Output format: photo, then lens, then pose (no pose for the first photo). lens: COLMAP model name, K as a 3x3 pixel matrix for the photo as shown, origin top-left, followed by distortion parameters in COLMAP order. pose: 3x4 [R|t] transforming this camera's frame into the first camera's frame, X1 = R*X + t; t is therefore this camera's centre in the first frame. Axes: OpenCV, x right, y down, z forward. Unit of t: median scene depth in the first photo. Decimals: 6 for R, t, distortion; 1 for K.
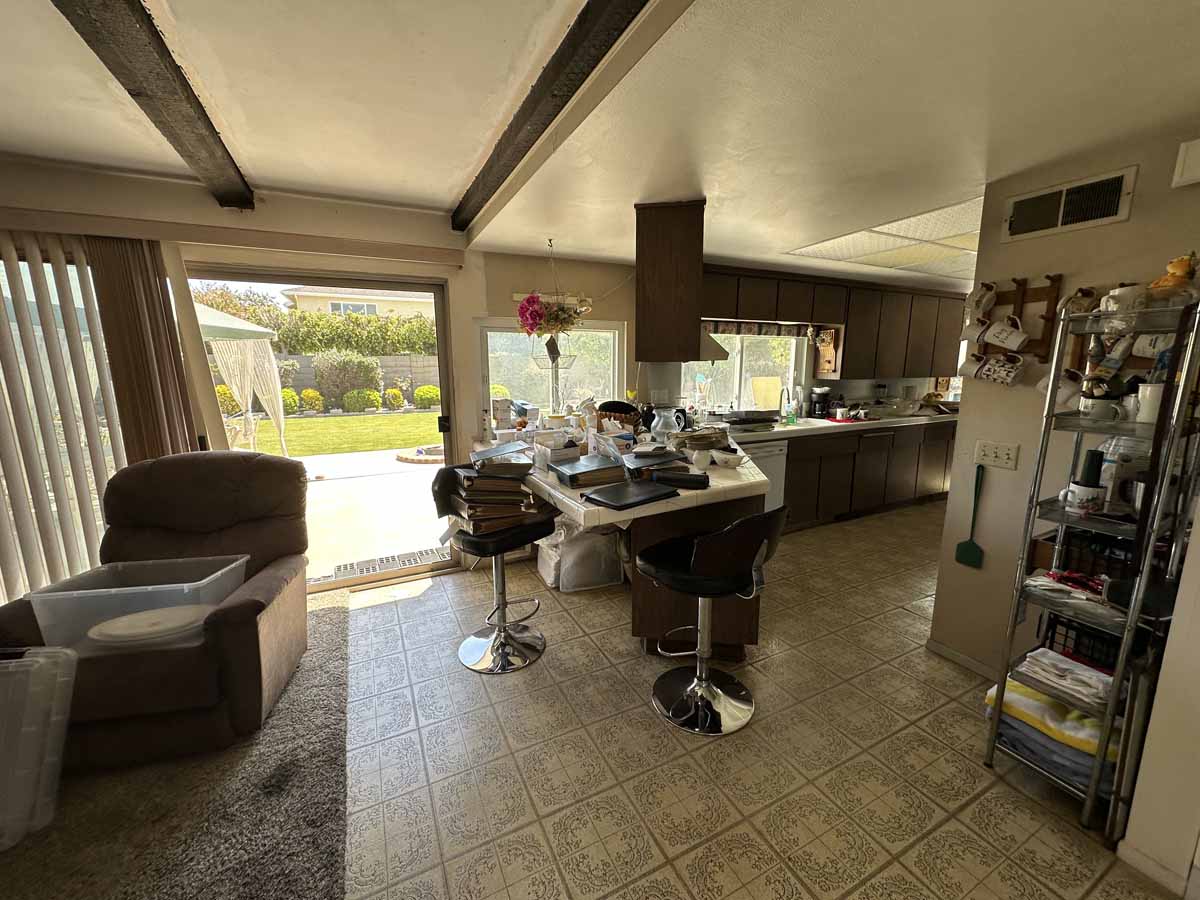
lens RADIAL K [[477.0, 0, 601.8], [0, 477.0, 446.9], [0, 0, 1]] dist [-0.001275, 0.000560]
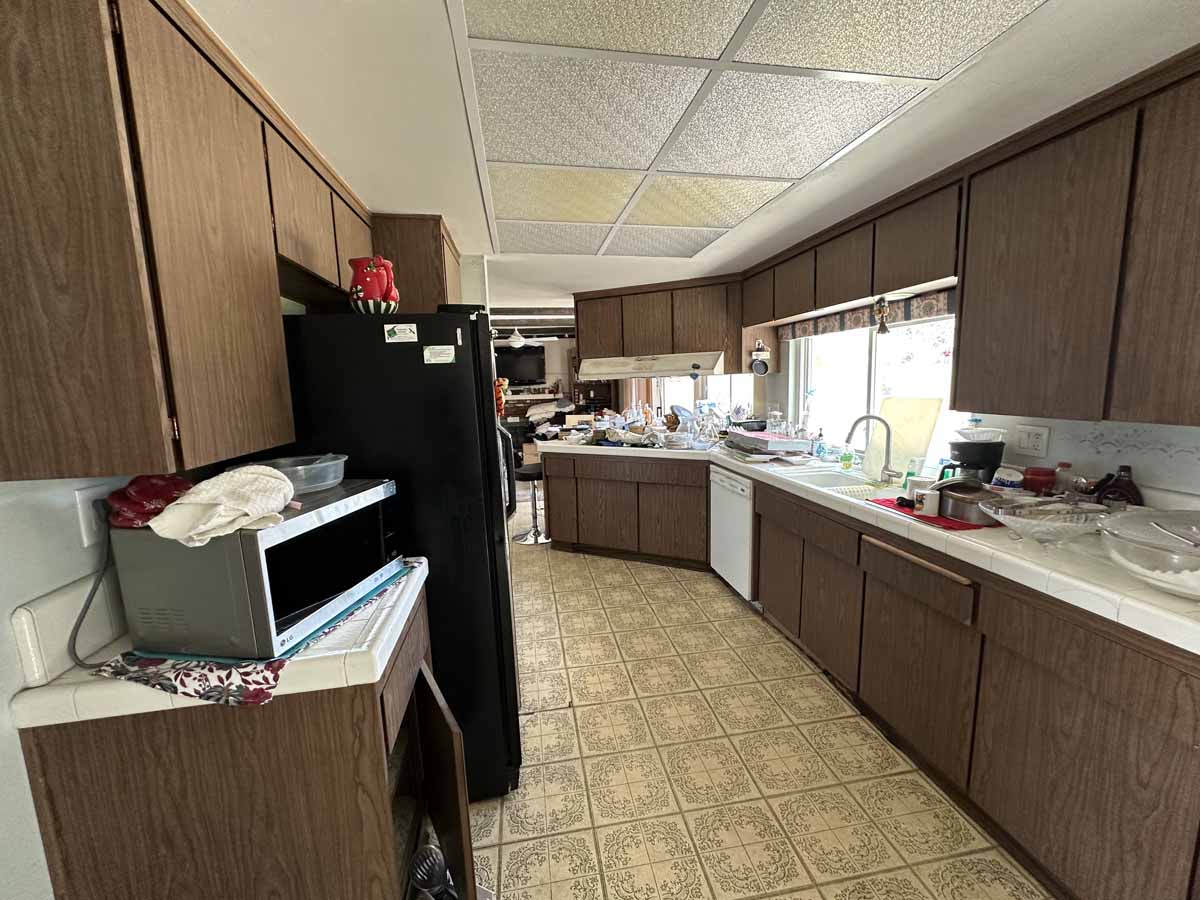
lens RADIAL K [[477.0, 0, 601.8], [0, 477.0, 446.9], [0, 0, 1]] dist [-0.001275, 0.000560]
pose [[-0.292469, 0.141396, -0.945764, 2.673932], [-0.140014, 0.972018, 0.188619, -0.402737], [0.945969, 0.187586, -0.264488, 2.260977]]
